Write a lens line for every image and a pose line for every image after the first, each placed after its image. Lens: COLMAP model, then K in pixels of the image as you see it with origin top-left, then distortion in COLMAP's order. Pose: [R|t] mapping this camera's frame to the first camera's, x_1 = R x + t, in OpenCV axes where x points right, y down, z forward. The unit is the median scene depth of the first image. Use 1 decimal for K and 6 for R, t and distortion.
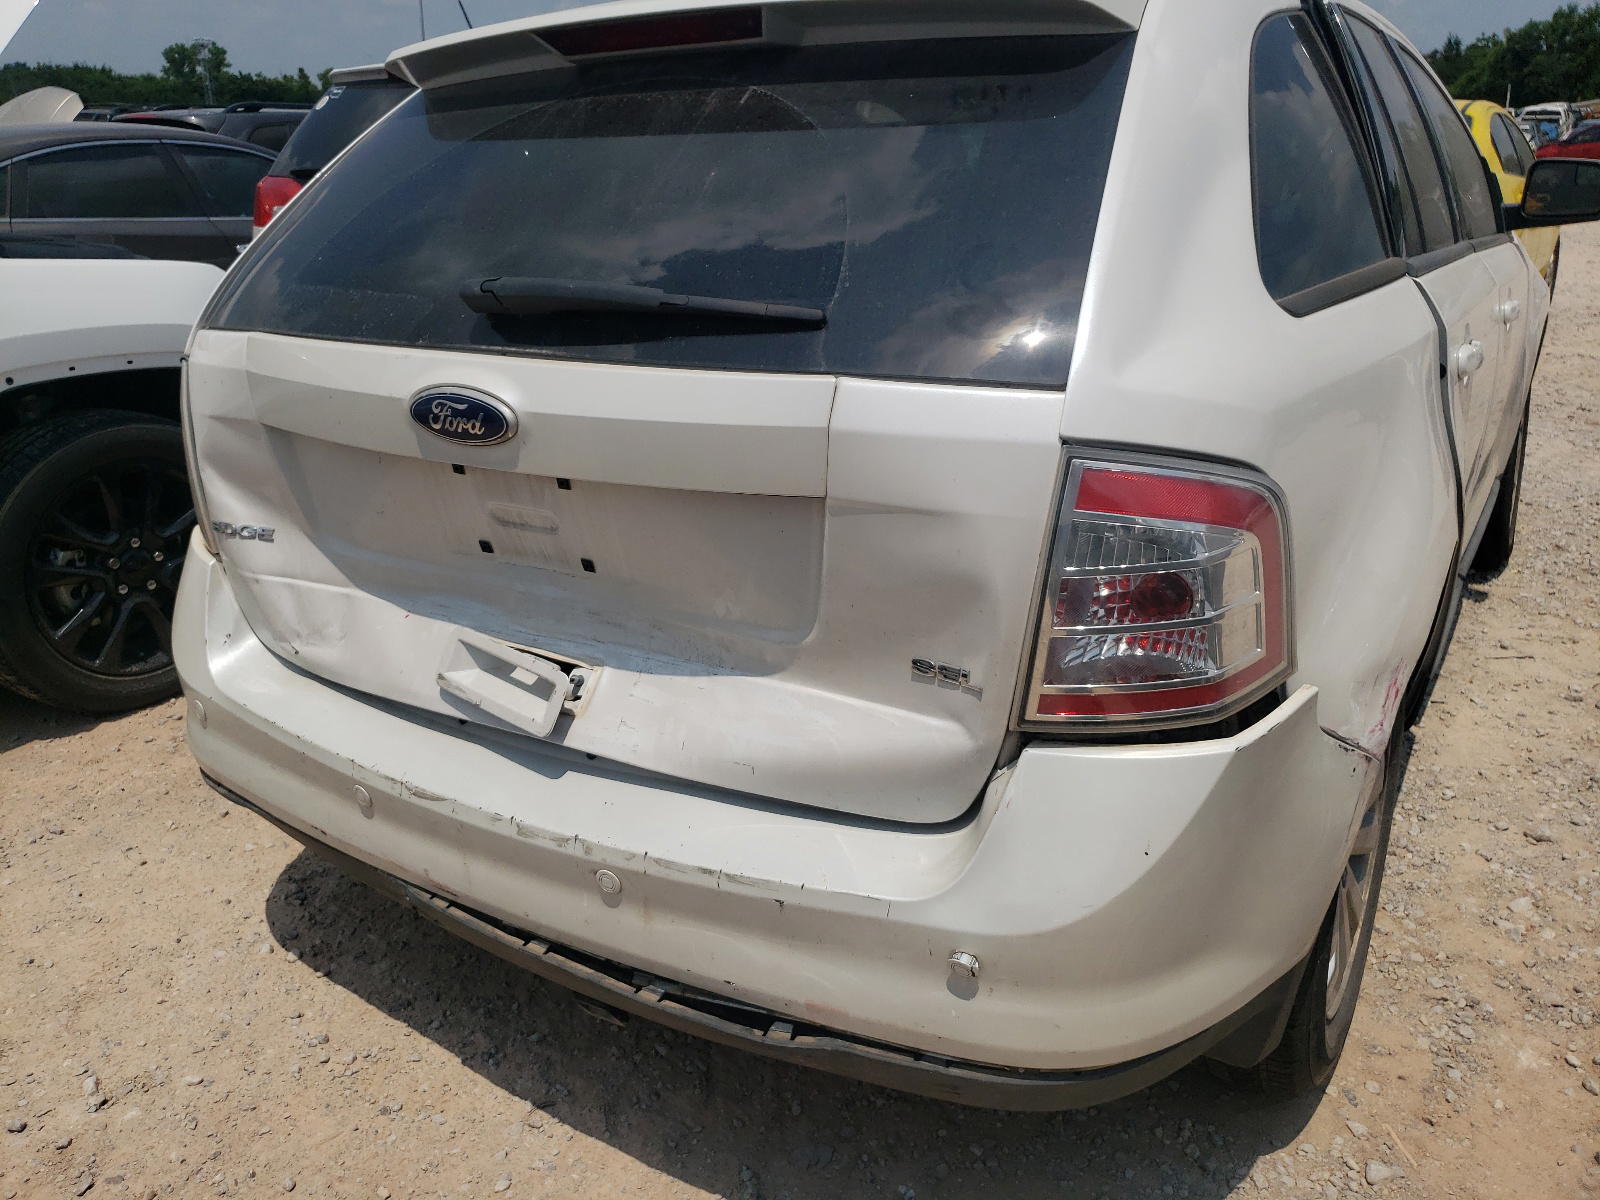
lens RADIAL K [[1316.6, 0, 800.0], [0, 1316.6, 600.0], [0, 0, 1]] dist [-0.031916, -0.009238]
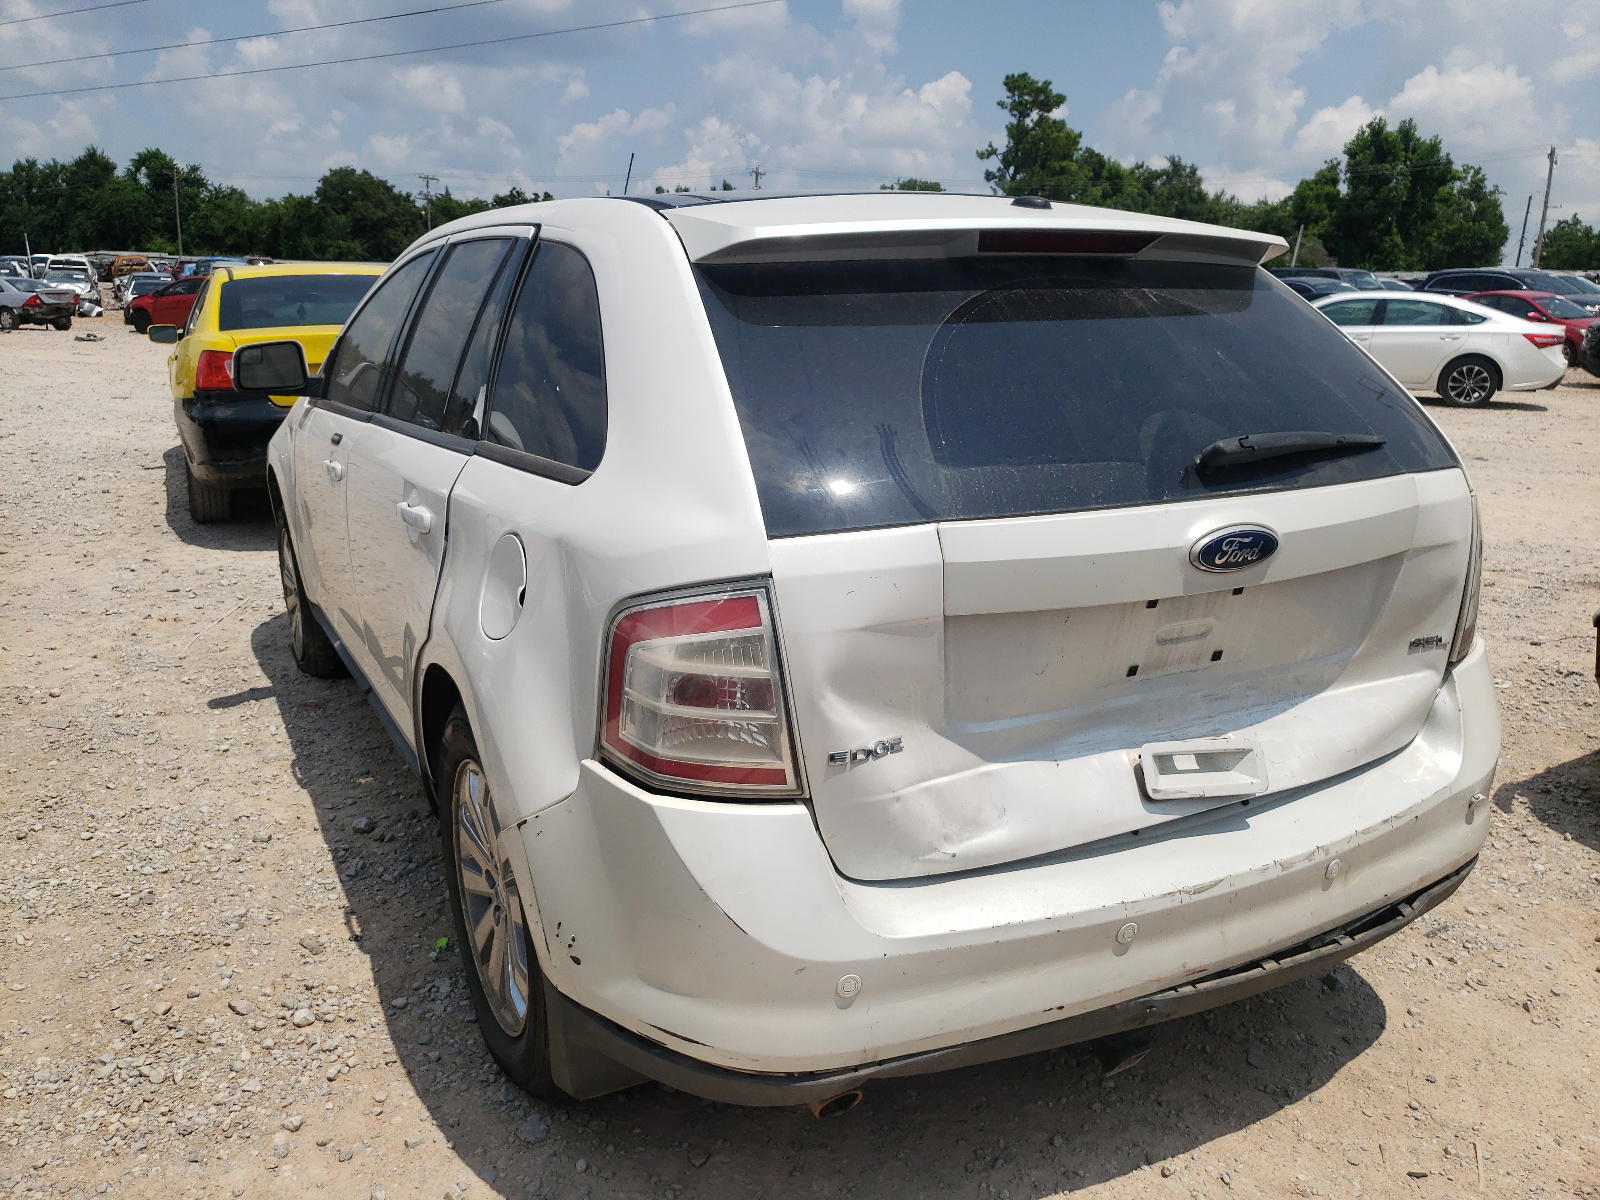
lens RADIAL K [[1316.6, 0, 800.0], [0, 1316.6, 600.0], [0, 0, 1]] dist [-0.031916, -0.009238]
pose [[0.465201, -0.174253, 0.867885, -1.381902], [0.263101, 0.963345, 0.052392, -0.241041], [-0.845202, 0.203969, 0.493995, 0.681658]]
